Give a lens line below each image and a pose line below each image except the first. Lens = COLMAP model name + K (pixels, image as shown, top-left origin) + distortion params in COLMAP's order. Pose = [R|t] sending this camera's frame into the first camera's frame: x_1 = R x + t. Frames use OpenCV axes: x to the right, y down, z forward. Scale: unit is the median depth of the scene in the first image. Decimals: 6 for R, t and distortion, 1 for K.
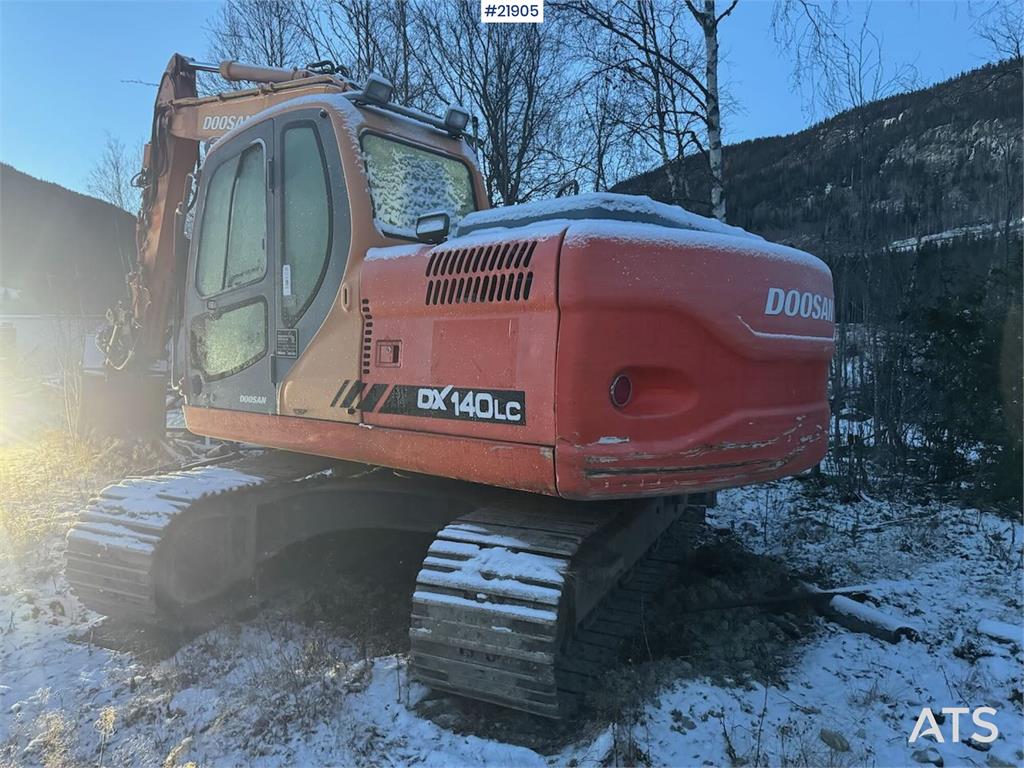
lens RADIAL K [[718.2, 0, 512.0], [0, 718.2, 384.0], [0, 0, 1]] dist [0.103449, -0.138137]
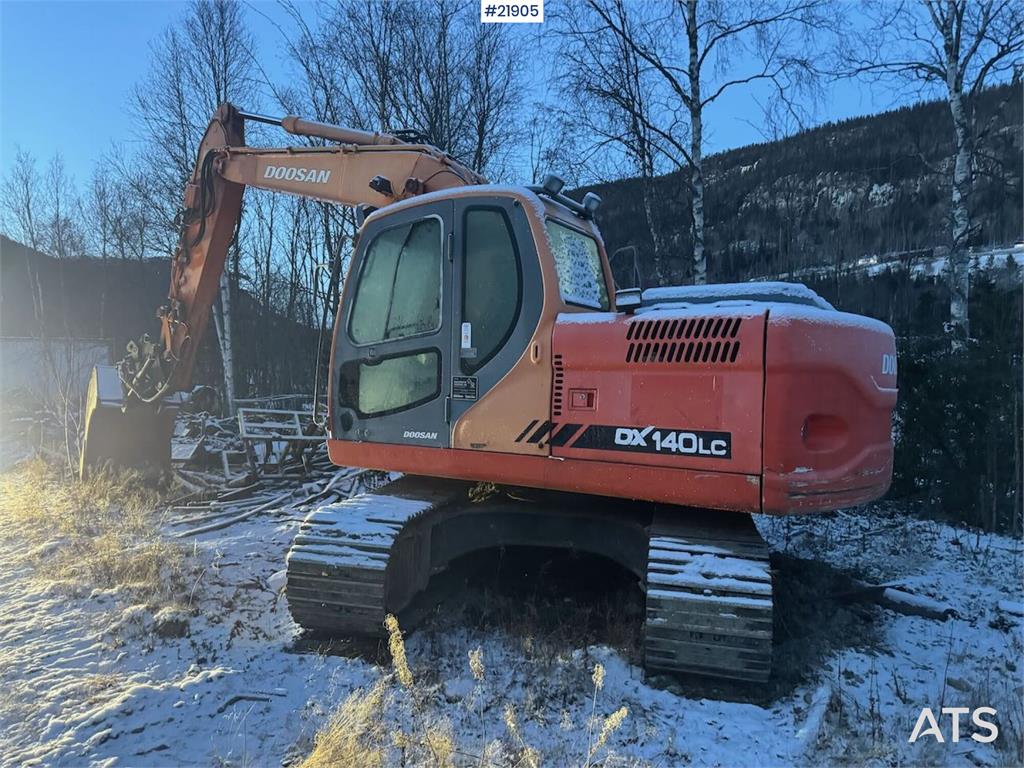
lens RADIAL K [[718.2, 0, 512.0], [0, 718.2, 384.0], [0, 0, 1]] dist [0.103449, -0.138137]
pose [[0.986233, 0.008860, 0.165121, -0.506678], [-0.003221, 0.999403, -0.034386, -0.026731], [-0.165328, 0.033381, 0.985674, -0.199878]]
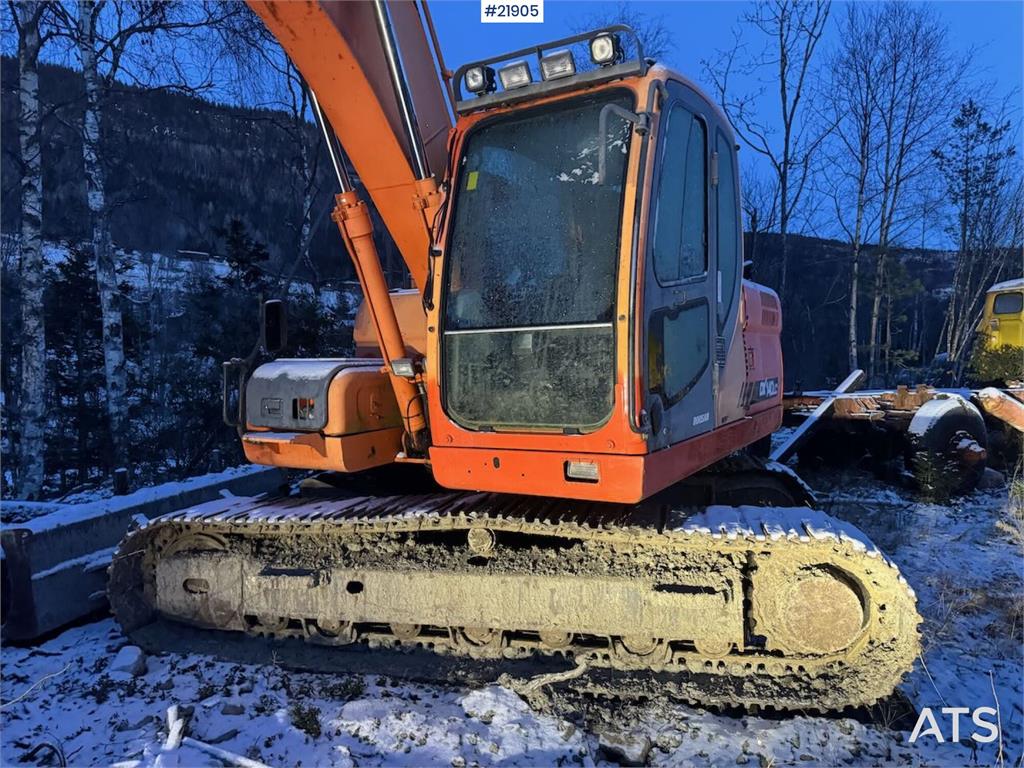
lens RADIAL K [[723.2, 0, 514.4], [0, 723.2, 379.6], [0, 0, 1]] dist [0.068037, -0.078489]
pose [[-0.196906, -0.033532, 0.979849, -1.431366], [0.062743, 0.996935, 0.046725, -0.096014], [-0.978413, 0.070679, -0.194198, 1.730660]]
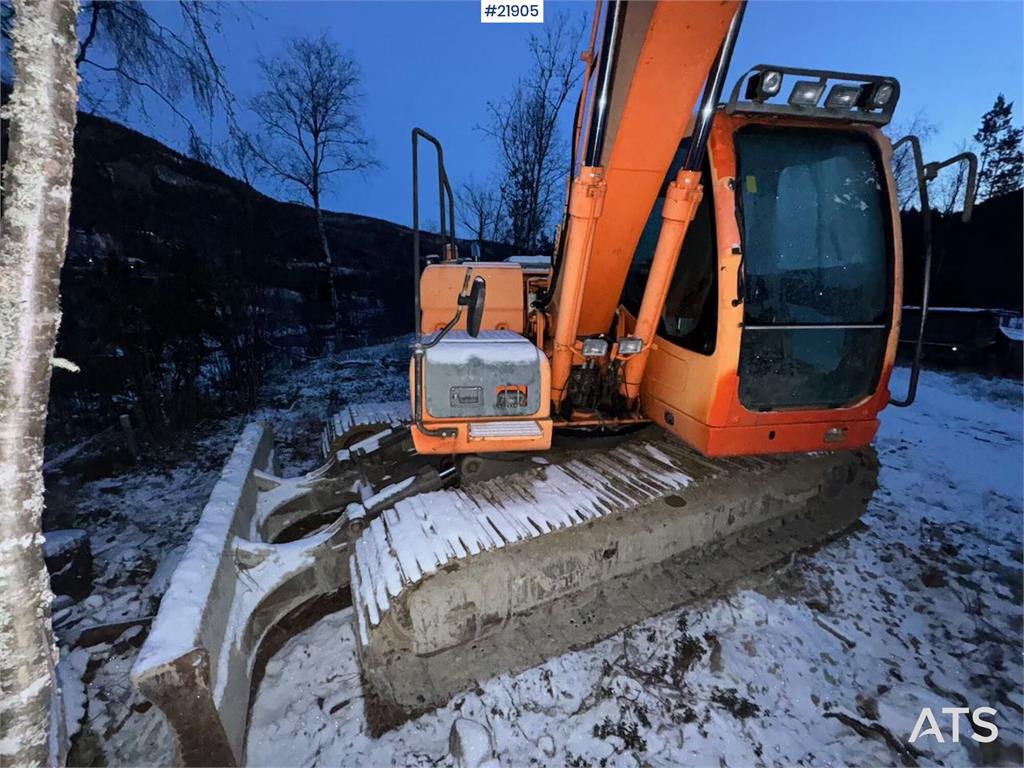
lens RADIAL K [[406.9, 0, 512.0], [0, 406.9, 384.0], [0, 0, 1]] dist [-0.003186, -0.000327]
pose [[-0.761003, -0.161363, 0.628360, -0.596822], [0.011557, 0.965047, 0.261821, -0.199336], [-0.648645, 0.206509, -0.732539, 2.304629]]
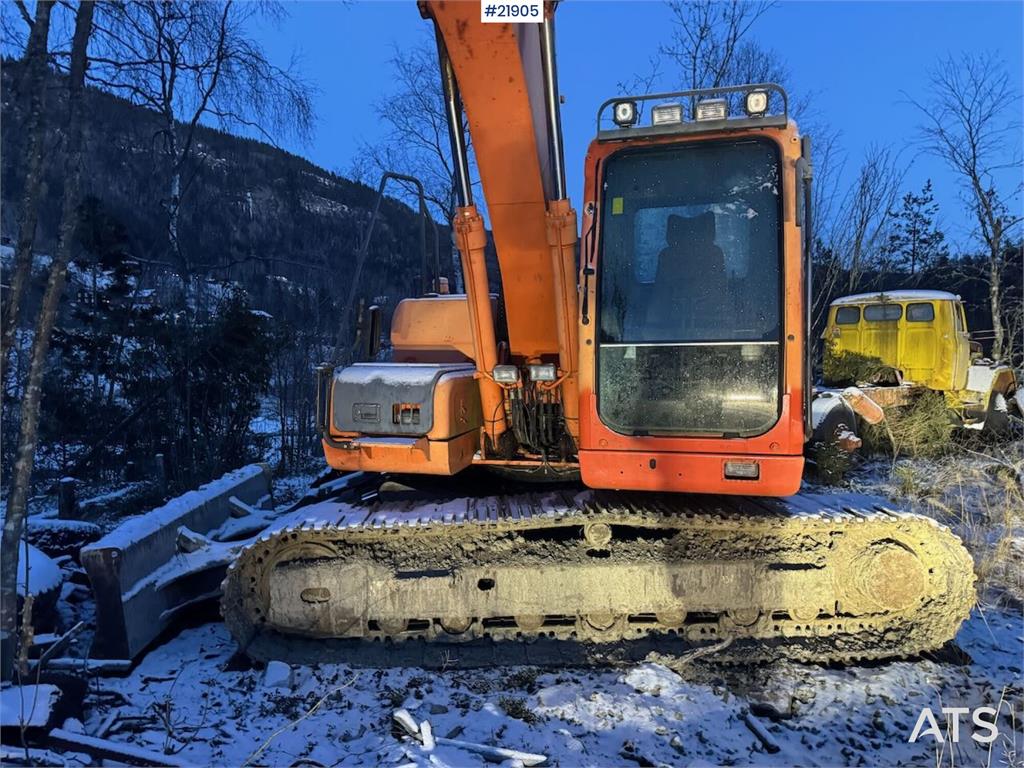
lens RADIAL K [[718.2, 0, 512.0], [0, 718.2, 384.0], [0, 0, 1]] dist [0.103449, -0.138137]
pose [[-0.447938, -0.050321, 0.892648, -1.344696], [0.041803, 0.996144, 0.077133, -0.149266], [-0.893087, 0.071866, -0.444107, 2.211371]]
